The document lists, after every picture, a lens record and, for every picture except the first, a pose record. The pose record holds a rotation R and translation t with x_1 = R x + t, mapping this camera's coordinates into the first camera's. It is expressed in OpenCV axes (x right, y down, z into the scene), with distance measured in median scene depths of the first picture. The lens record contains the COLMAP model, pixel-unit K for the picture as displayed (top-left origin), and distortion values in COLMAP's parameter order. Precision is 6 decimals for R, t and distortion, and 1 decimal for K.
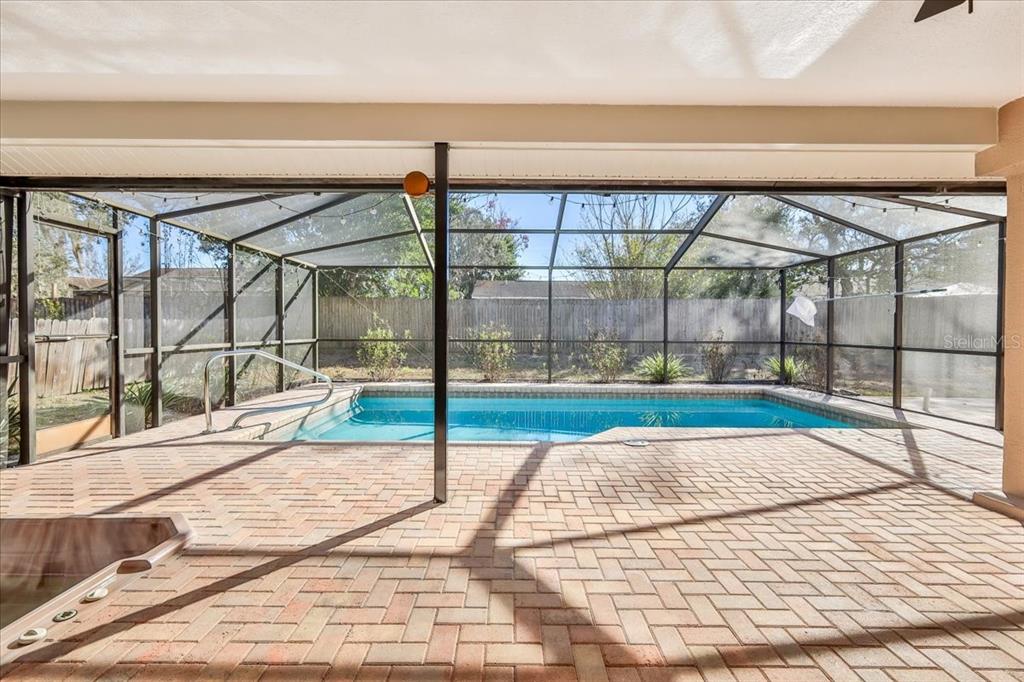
lens RADIAL K [[453.1, 0, 505.8], [0, 453.1, 340.8], [0, 0, 1]] dist [0.012041, -0.000667]
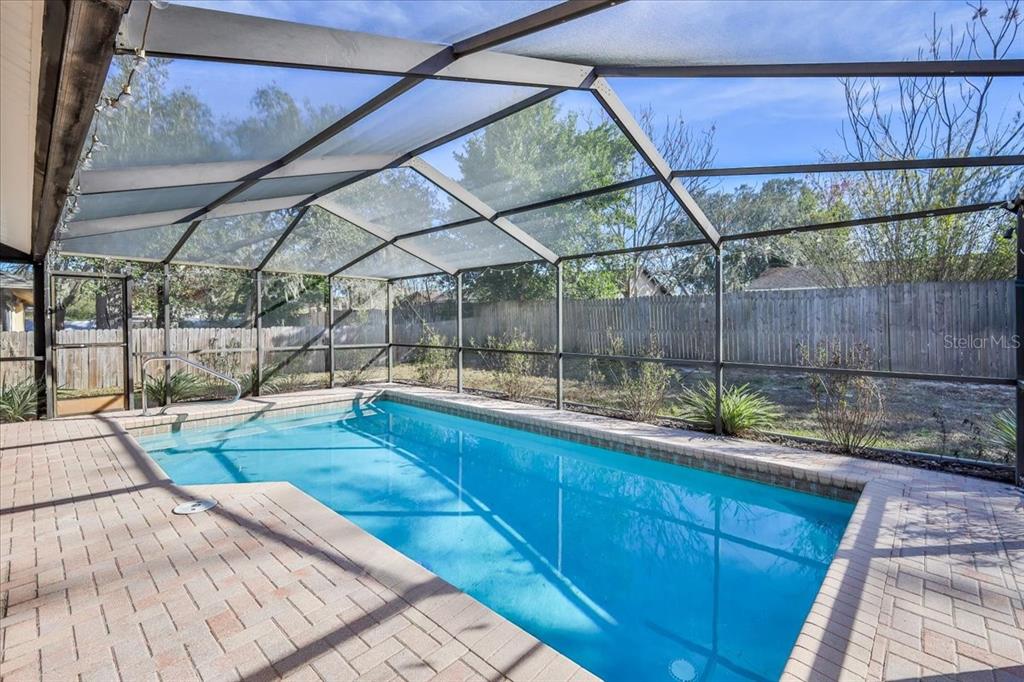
lens RADIAL K [[453.1, 0, 505.8], [0, 453.1, 340.8], [0, 0, 1]] dist [0.012041, -0.000667]
pose [[0.718368, 0.027570, -0.695117, 0.628719], [-0.016401, 0.999608, 0.022696, -0.045187], [0.695470, -0.004903, 0.718539, 0.418499]]
